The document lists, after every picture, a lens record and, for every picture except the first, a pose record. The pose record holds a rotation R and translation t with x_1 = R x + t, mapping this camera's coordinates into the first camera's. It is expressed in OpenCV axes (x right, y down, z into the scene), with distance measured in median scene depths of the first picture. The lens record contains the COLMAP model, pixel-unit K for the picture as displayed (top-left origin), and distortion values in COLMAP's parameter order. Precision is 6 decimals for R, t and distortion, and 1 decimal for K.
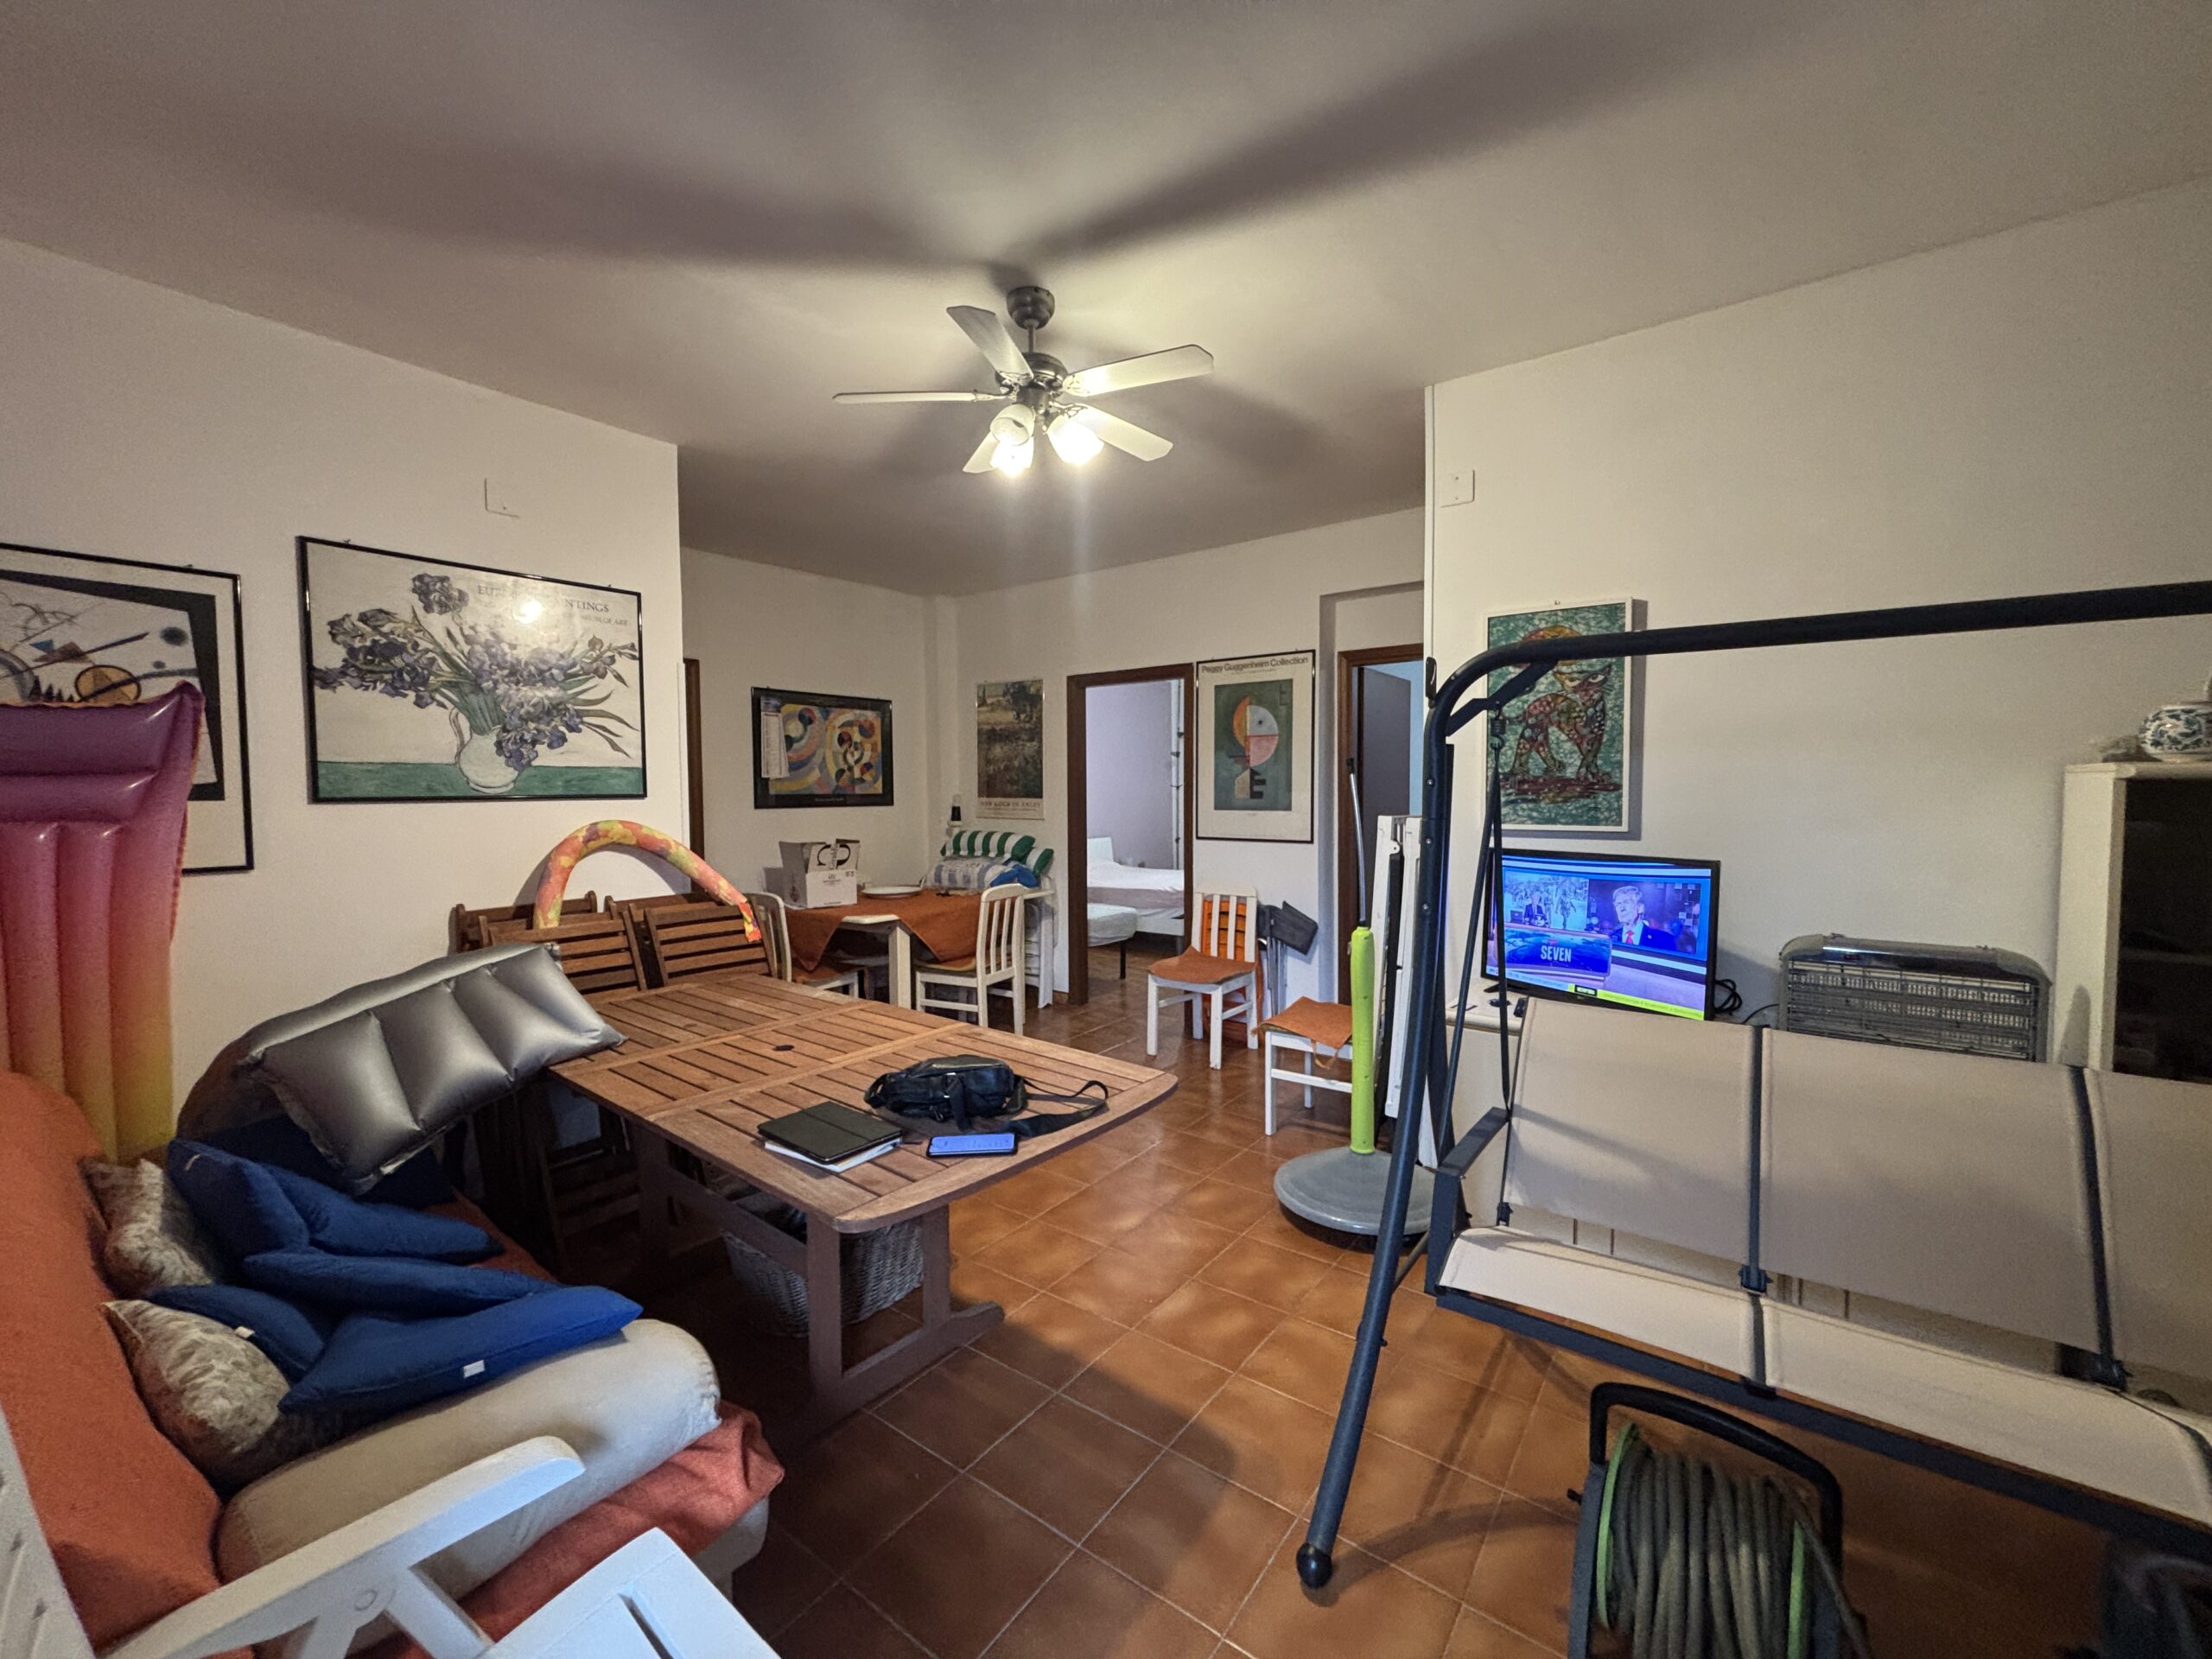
lens RADIAL K [[888.7, 0, 1094.8], [0, 888.7, 827.0], [0, 0, 1]] dist [-0.001052, 0.000109]
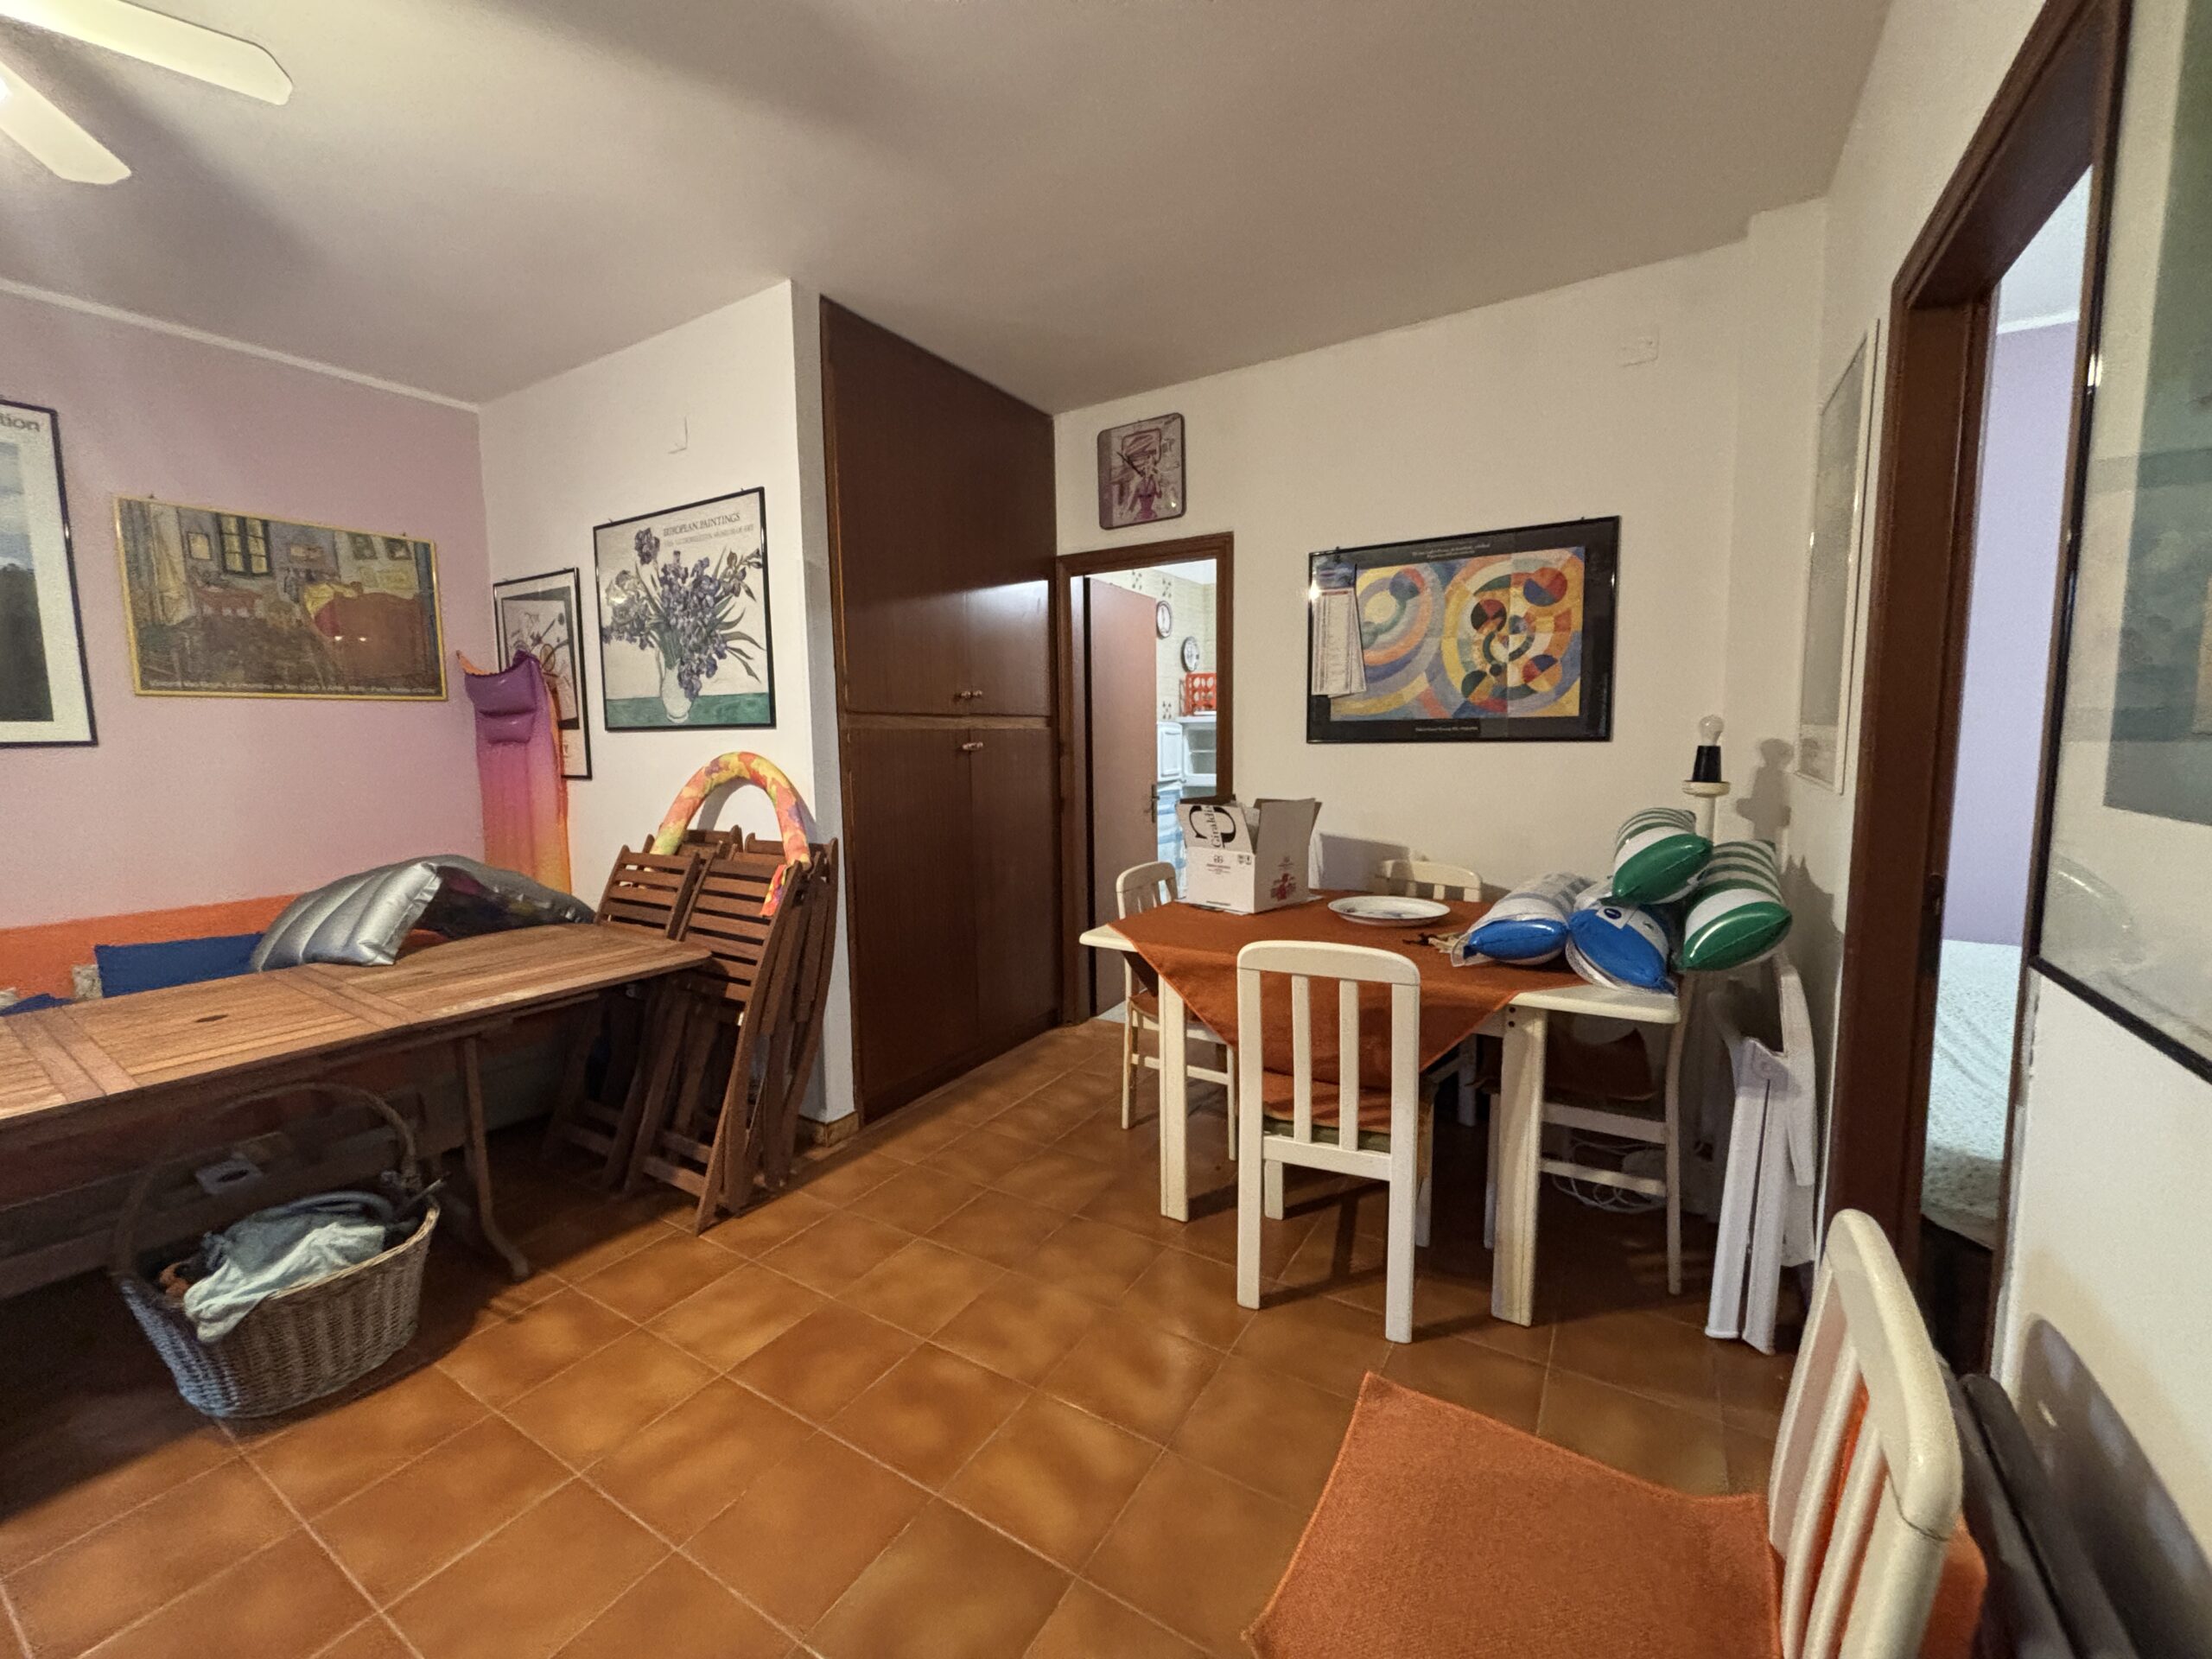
lens RADIAL K [[888.7, 0, 1105.7], [0, 888.7, 828.2], [0, 0, 1]] dist [-0.001052, 0.000109]
pose [[0.105154, 0.111669, -0.988166, 0.412119], [-0.030322, 0.993573, 0.109053, -0.040037], [0.993994, 0.018496, 0.107864, 1.260667]]
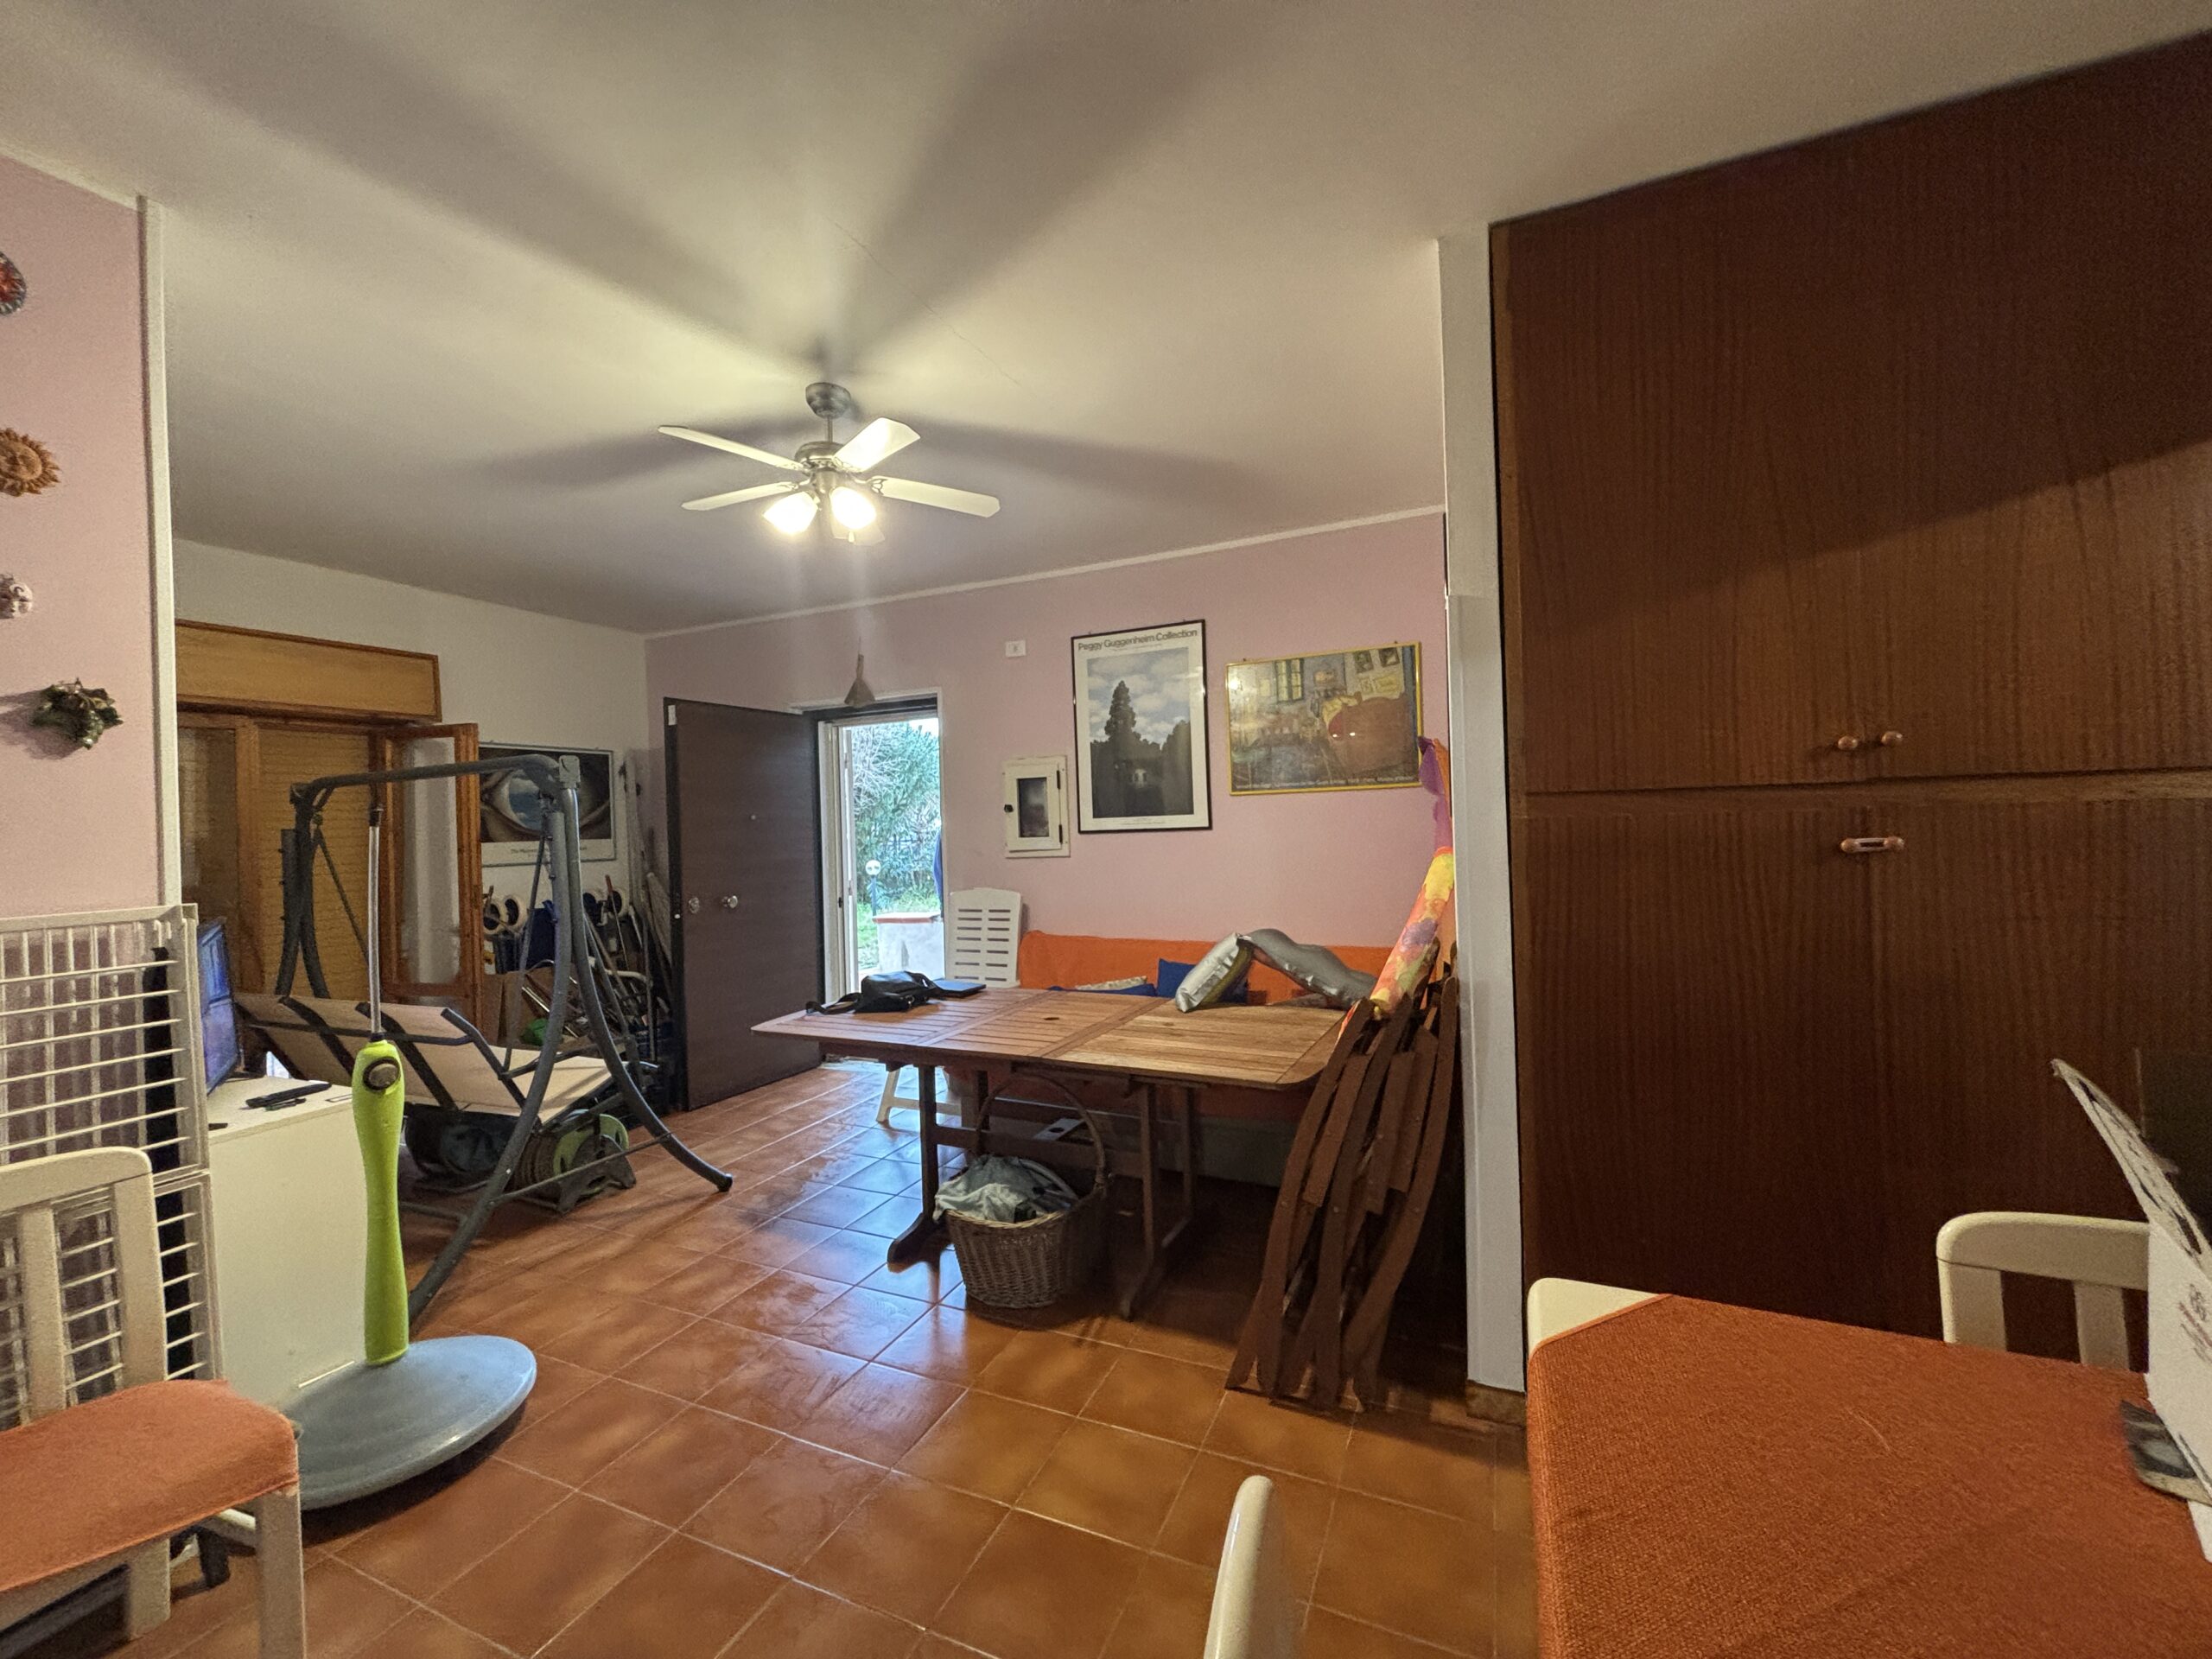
lens RADIAL K [[888.7, 0, 1104.9], [0, 888.7, 825.7], [0, 0, 1]] dist [-0.001052, 0.000109]
pose [[-0.972057, 0.042307, -0.230902, -0.075223], [0.032747, 0.998447, 0.045079, -0.066179], [0.232450, 0.036258, -0.971932, 1.609205]]
